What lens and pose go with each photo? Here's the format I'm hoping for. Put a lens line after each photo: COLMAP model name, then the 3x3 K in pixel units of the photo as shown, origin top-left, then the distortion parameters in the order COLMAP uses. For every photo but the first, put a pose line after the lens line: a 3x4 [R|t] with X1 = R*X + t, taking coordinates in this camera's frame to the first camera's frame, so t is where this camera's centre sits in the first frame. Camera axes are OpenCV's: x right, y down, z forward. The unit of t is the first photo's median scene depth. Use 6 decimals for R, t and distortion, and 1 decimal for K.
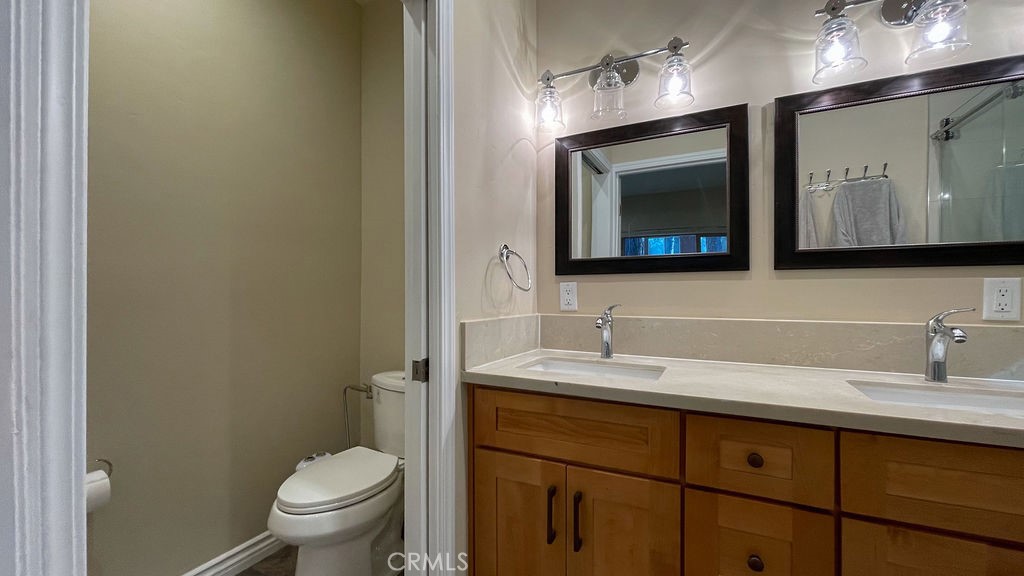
lens RADIAL K [[422.5, 0, 512.0], [0, 422.5, 288.0], [0, 0, 1]] dist [0.000651, 0.000214]
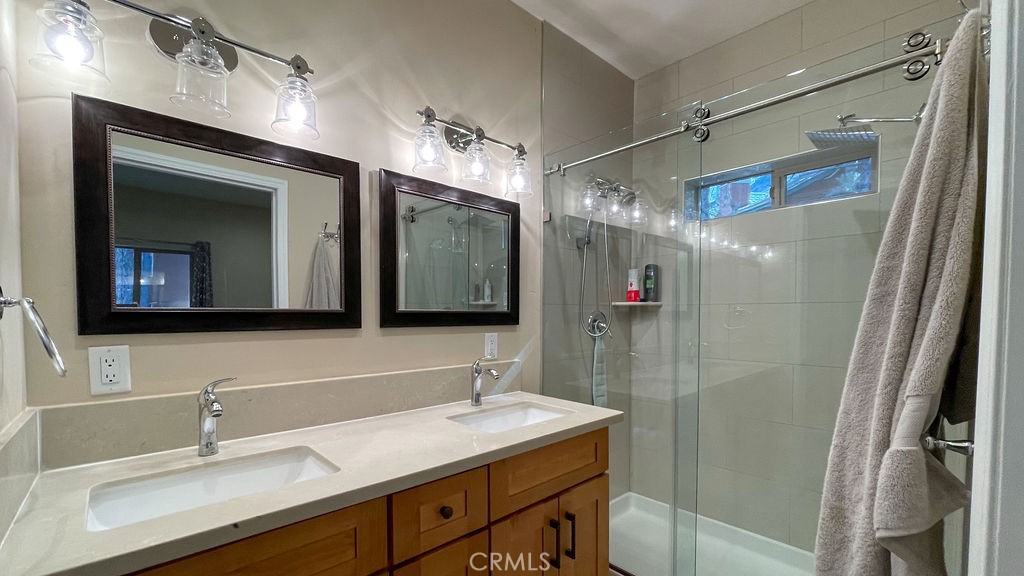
lens RADIAL K [[417.6, 0, 511.2], [0, 417.6, 325.7], [0, 0, 1]] dist [-0.010874, 0.000311]
pose [[0.354330, -0.016240, 0.934980, -0.258330], [-0.010208, 0.999722, 0.021233, -0.074285], [-0.935065, -0.017068, 0.354066, 0.305434]]
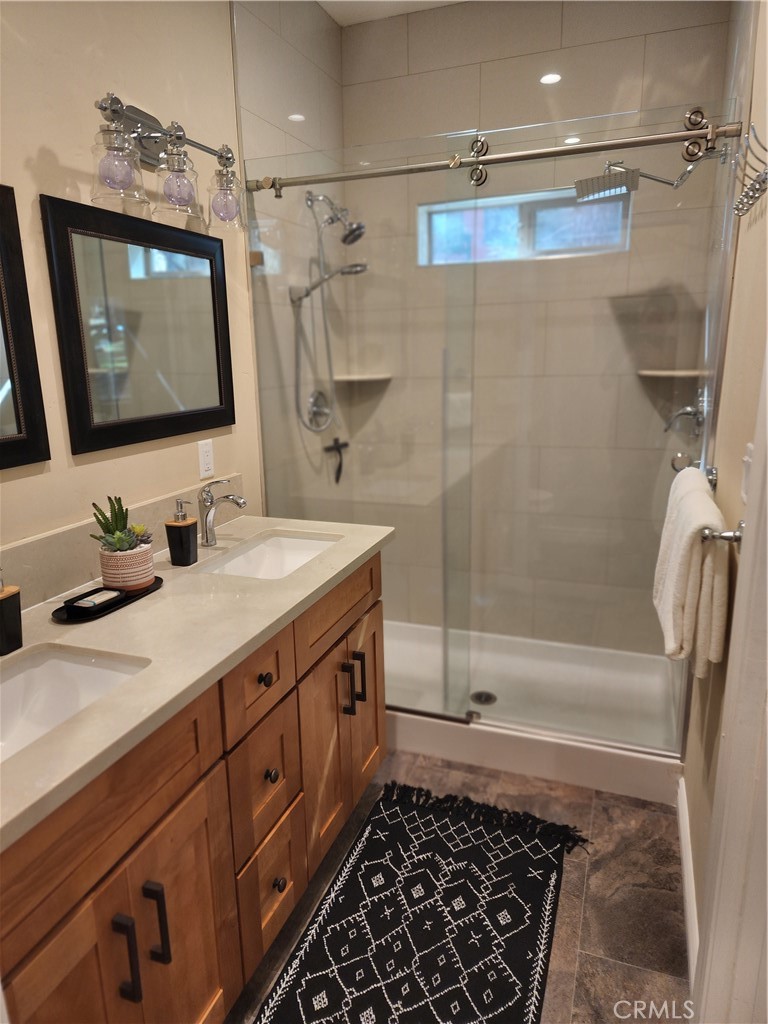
lens RADIAL K [[691.2, 0, 384.0], [0, 691.2, 512.0], [0, 0, 1]] dist [-0.001102, -0.004275]
pose [[-0.104656, -0.212624, 0.971513, -0.575685], [0.017615, 0.976328, 0.215575, -0.187233], [-0.994352, 0.039674, -0.098434, 0.593559]]
